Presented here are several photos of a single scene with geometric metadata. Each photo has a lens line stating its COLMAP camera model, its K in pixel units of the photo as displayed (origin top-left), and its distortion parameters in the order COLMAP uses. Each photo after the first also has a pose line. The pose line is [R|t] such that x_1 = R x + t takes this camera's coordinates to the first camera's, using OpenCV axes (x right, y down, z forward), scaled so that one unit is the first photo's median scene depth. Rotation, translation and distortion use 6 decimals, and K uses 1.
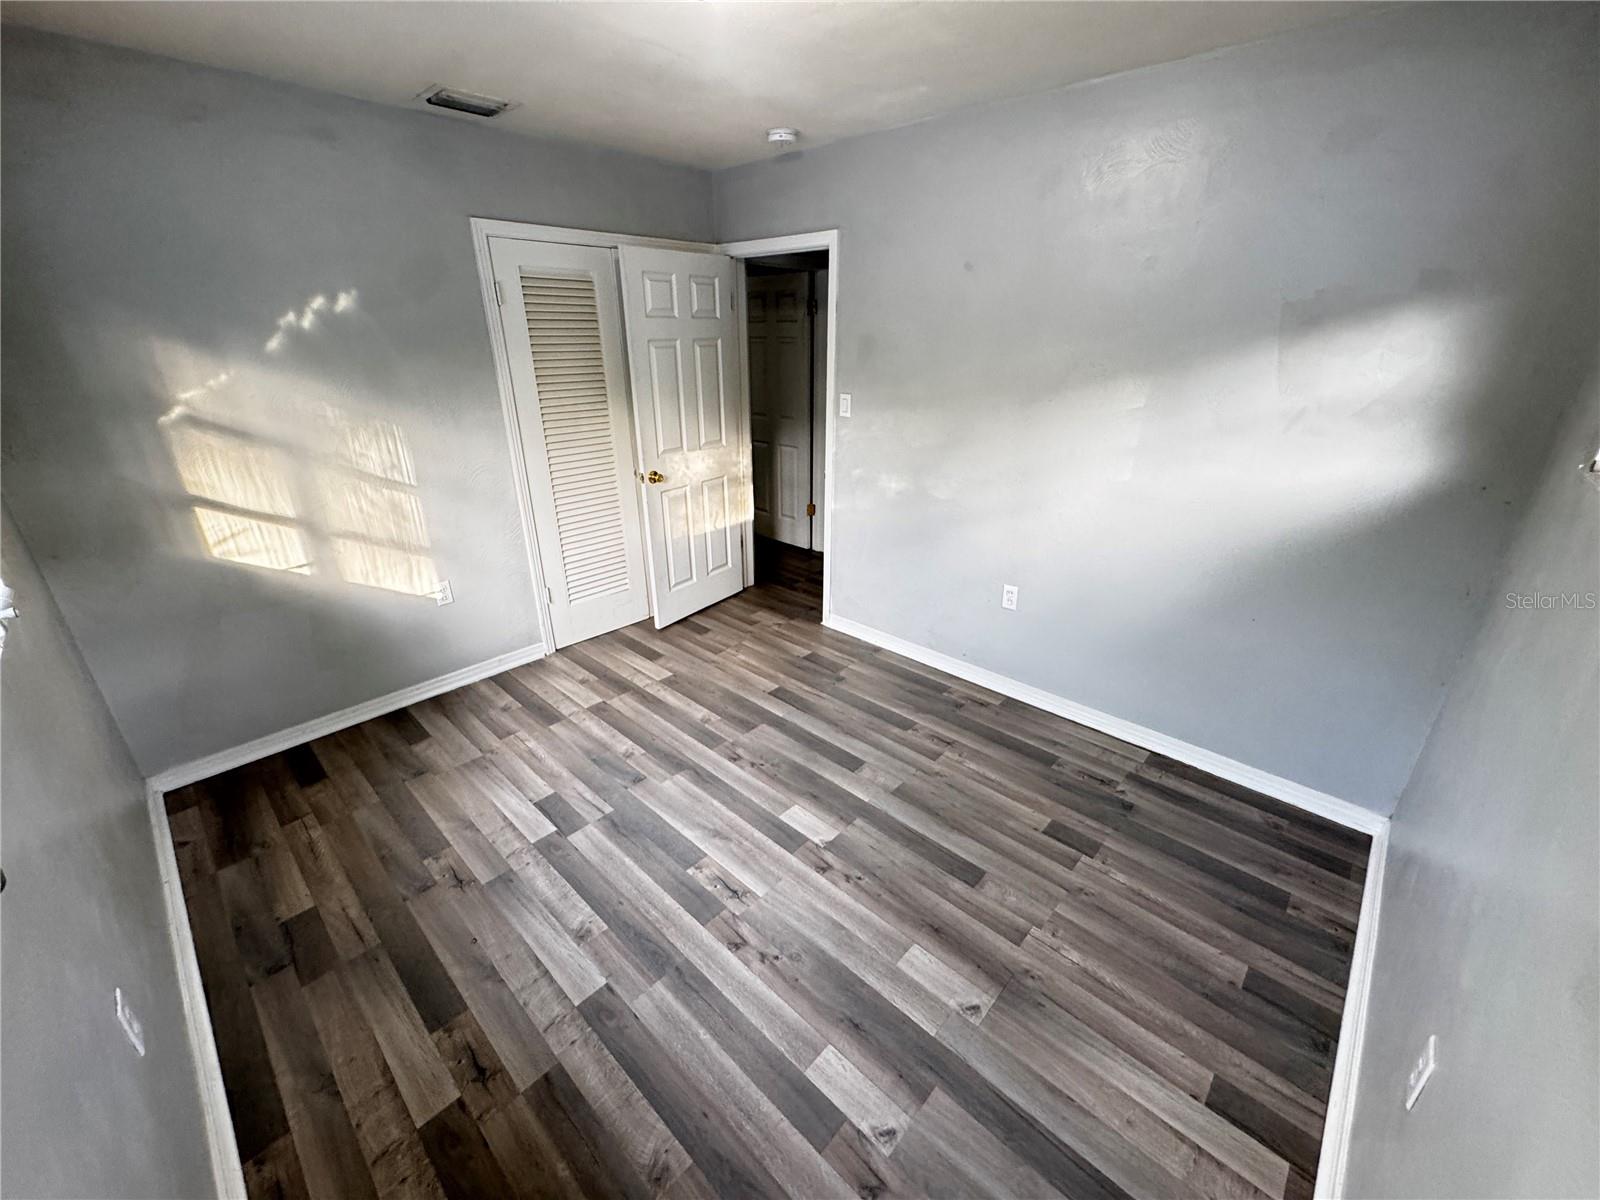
lens RADIAL K [[637.5, 0, 794.5], [0, 637.5, 604.7], [0, 0, 1]] dist [-0.004377, 0.000333]
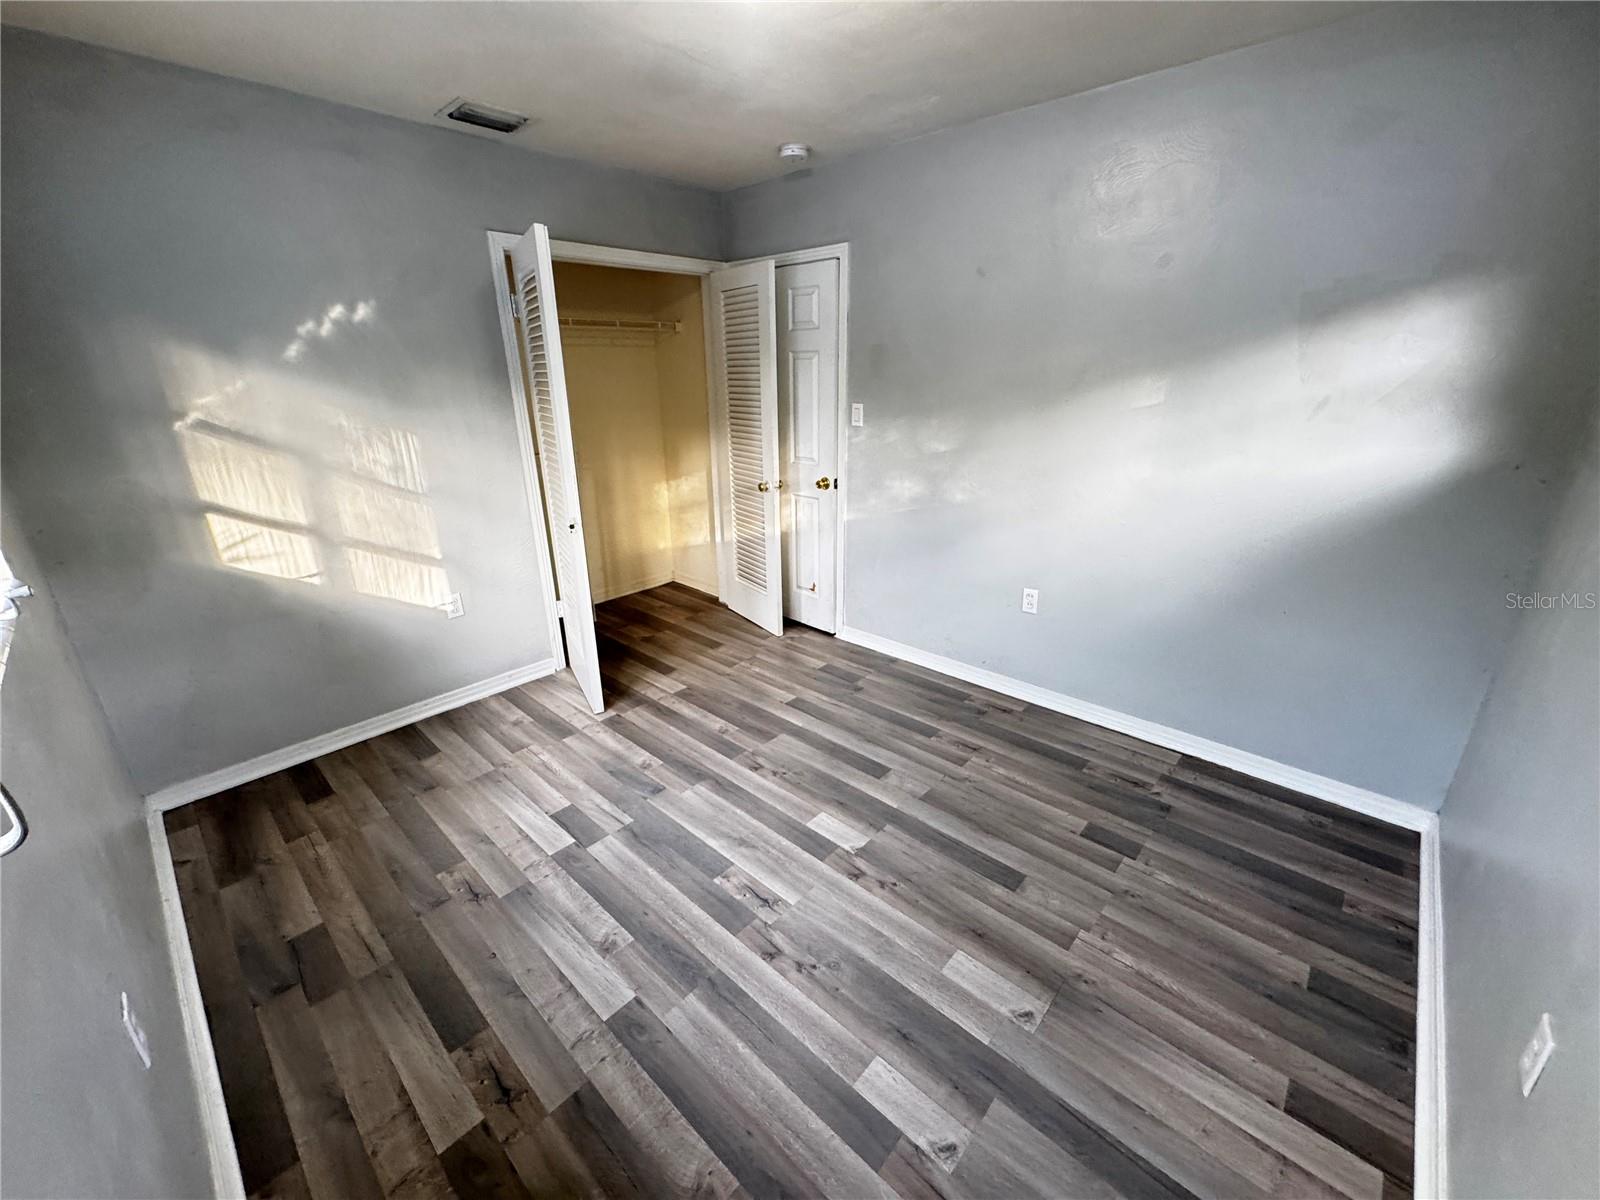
lens RADIAL K [[637.5, 0, 794.2], [0, 637.5, 603.8], [0, 0, 1]] dist [-0.004377, 0.000333]
pose [[0.999868, -0.014931, 0.006475, -0.045563], [0.015253, 0.998484, -0.052884, 0.053110], [-0.005676, 0.052976, 0.998580, 0.021519]]
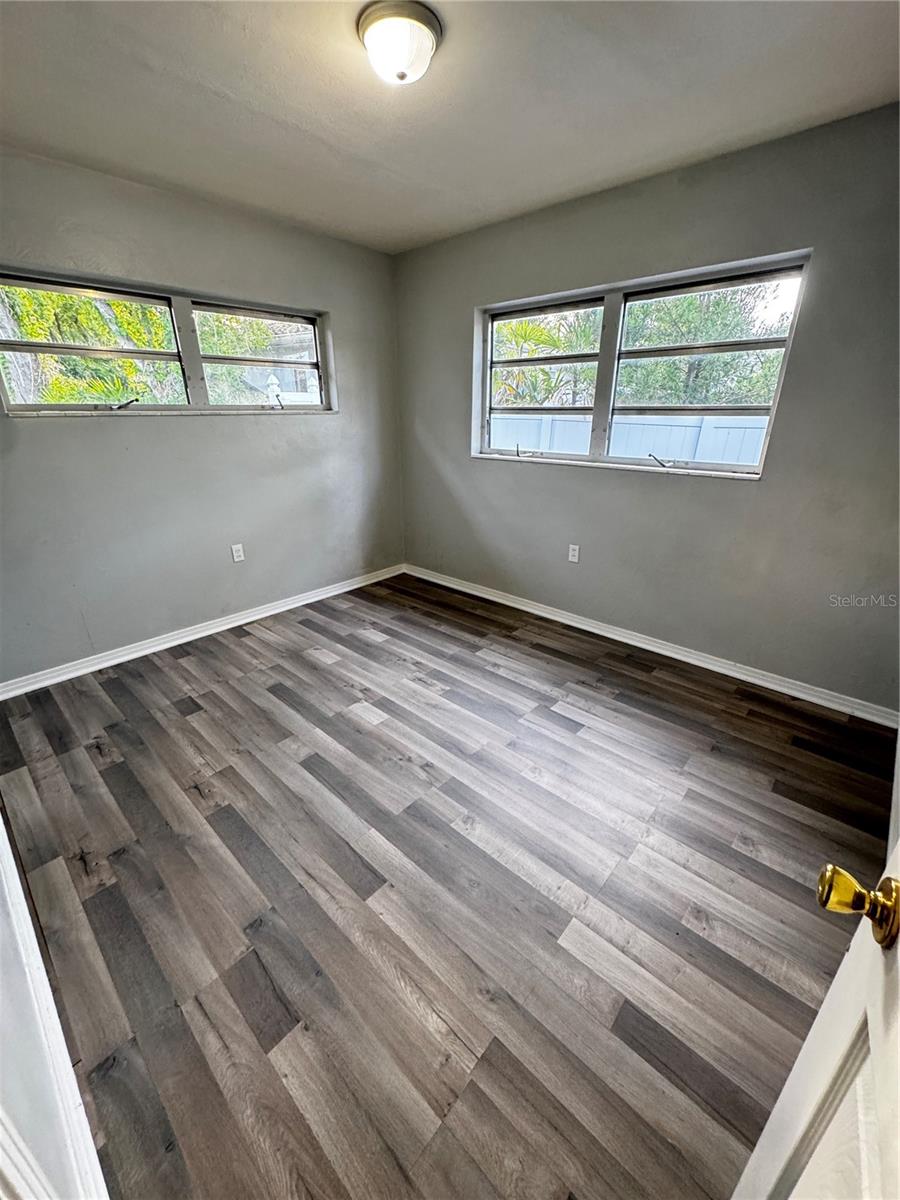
lens RADIAL K [[478.1, 0, 452.9], [0, 478.1, 600.4], [0, 0, 1]] dist [-0.004377, 0.000333]
pose [[-0.999713, 0.010847, -0.021353, -0.144205], [-0.007452, 0.706425, 0.707749, -0.570591], [0.022761, 0.707705, -0.706141, 1.610475]]
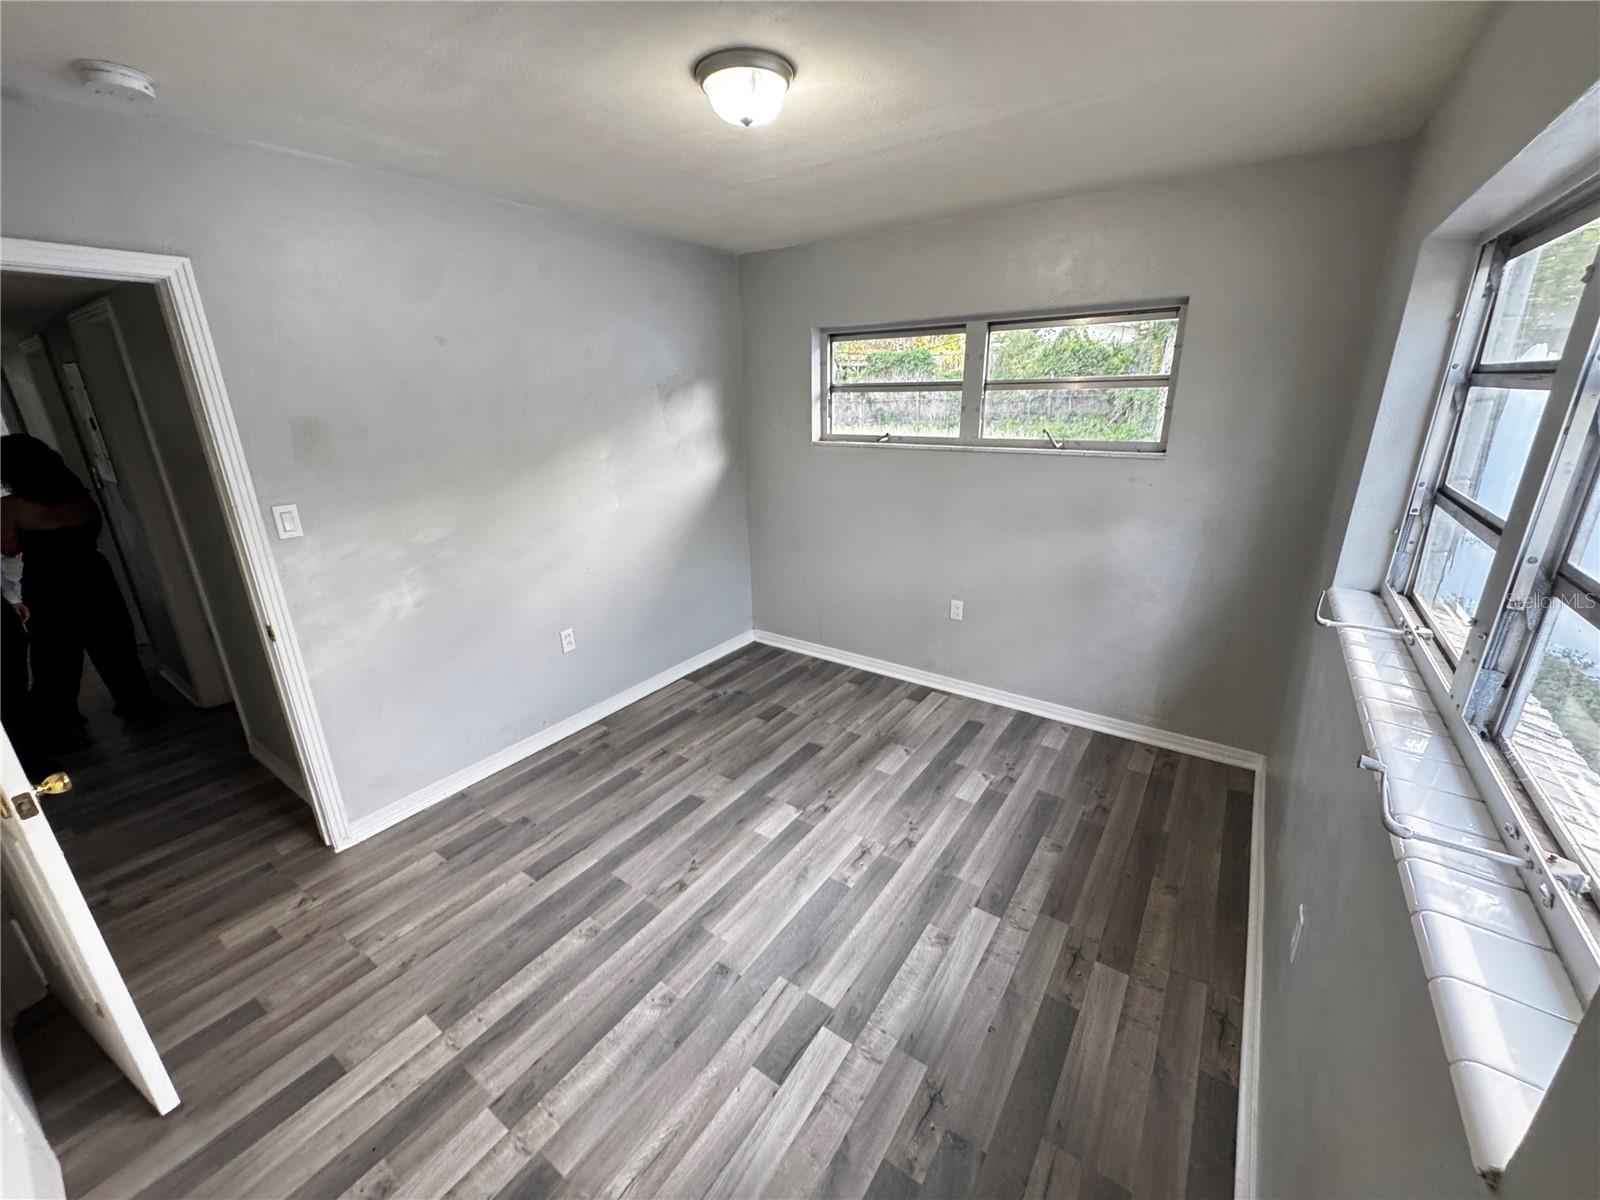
lens RADIAL K [[637.5, 0, 798.6], [0, 637.5, 607.7], [0, 0, 1]] dist [-0.004377, 0.000333]
pose [[-0.148733, -0.320457, 0.935514, -0.959159], [0.407221, 0.842250, 0.353252, -0.377106], [-0.901138, 0.433501, 0.005227, 0.822688]]
